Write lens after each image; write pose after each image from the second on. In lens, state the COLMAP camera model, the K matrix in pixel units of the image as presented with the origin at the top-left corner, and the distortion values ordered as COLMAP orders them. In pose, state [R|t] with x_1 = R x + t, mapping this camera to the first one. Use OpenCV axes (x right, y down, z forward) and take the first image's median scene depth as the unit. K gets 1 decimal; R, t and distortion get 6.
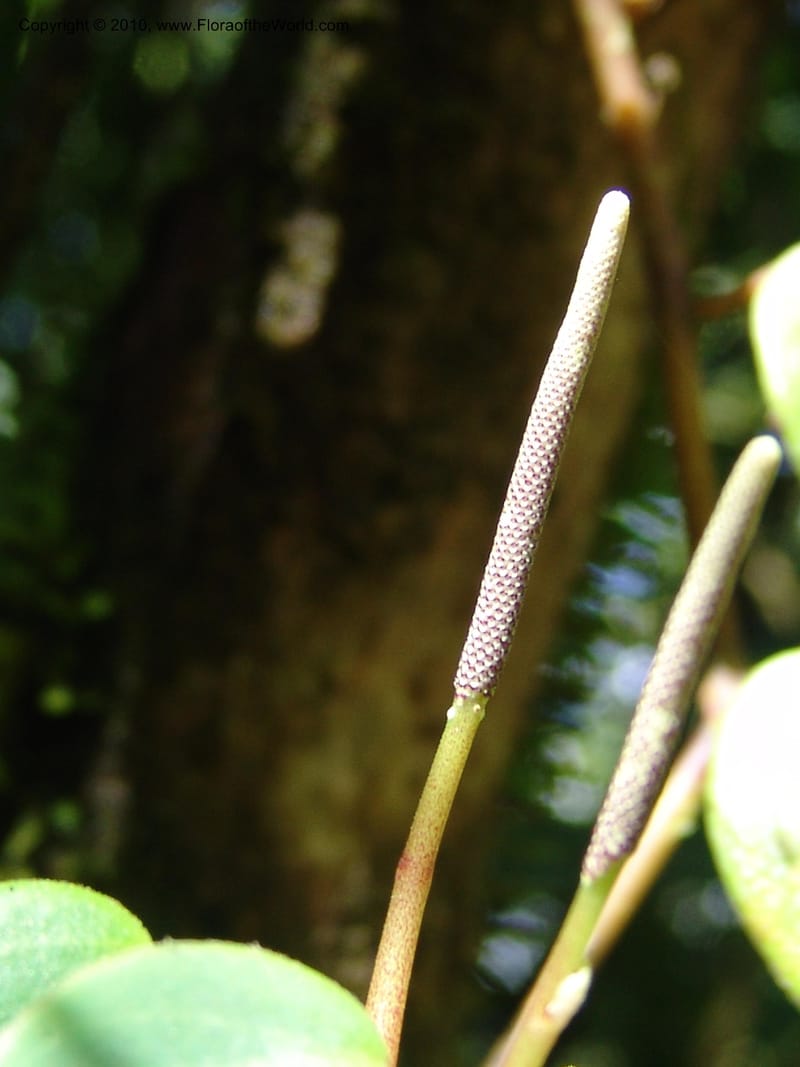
lens RADIAL K [[2755.7, 0, 400.0], [0, 2755.7, 533.5], [0, 0, 1]] dist [-0.087018, -0.390527]
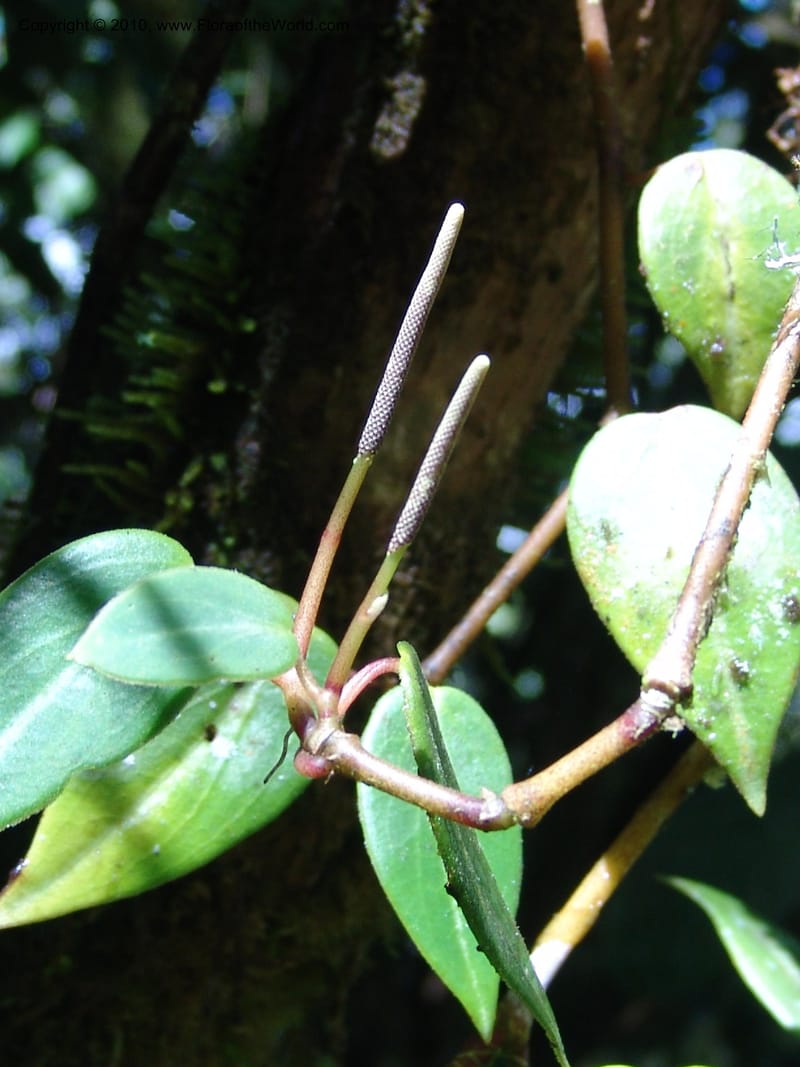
lens RADIAL K [[2755.7, 0, 400.0], [0, 2755.7, 533.5], [0, 0, 1]] dist [-0.087018, -0.390527]
pose [[0.991726, 0.084637, -0.096519, 0.248156], [-0.068998, 0.985470, 0.155203, -0.195332], [0.108252, -0.147259, 0.983156, -0.969687]]
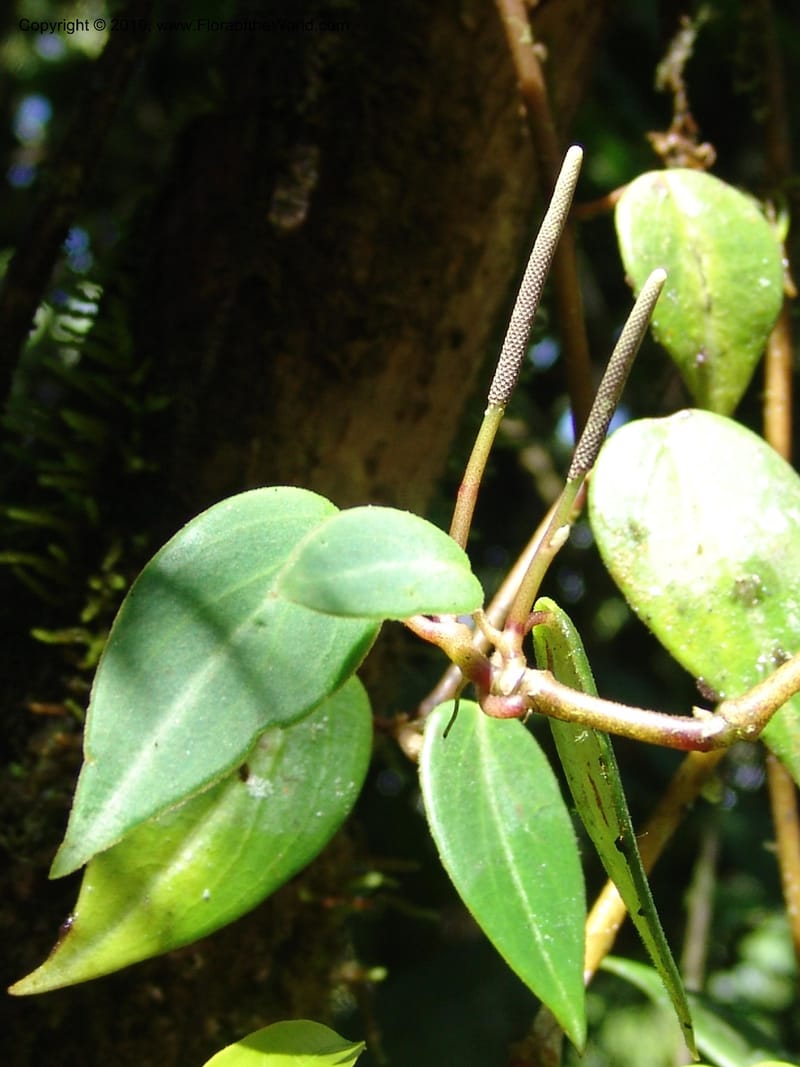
lens RADIAL K [[2755.7, 0, 400.0], [0, 2755.7, 533.5], [0, 0, 1]] dist [-0.087018, -0.390527]
pose [[0.995758, 0.014211, 0.090903, -0.218275], [-0.017141, 0.999356, 0.031533, 0.090195], [-0.090396, -0.032957, 0.995360, -0.933417]]
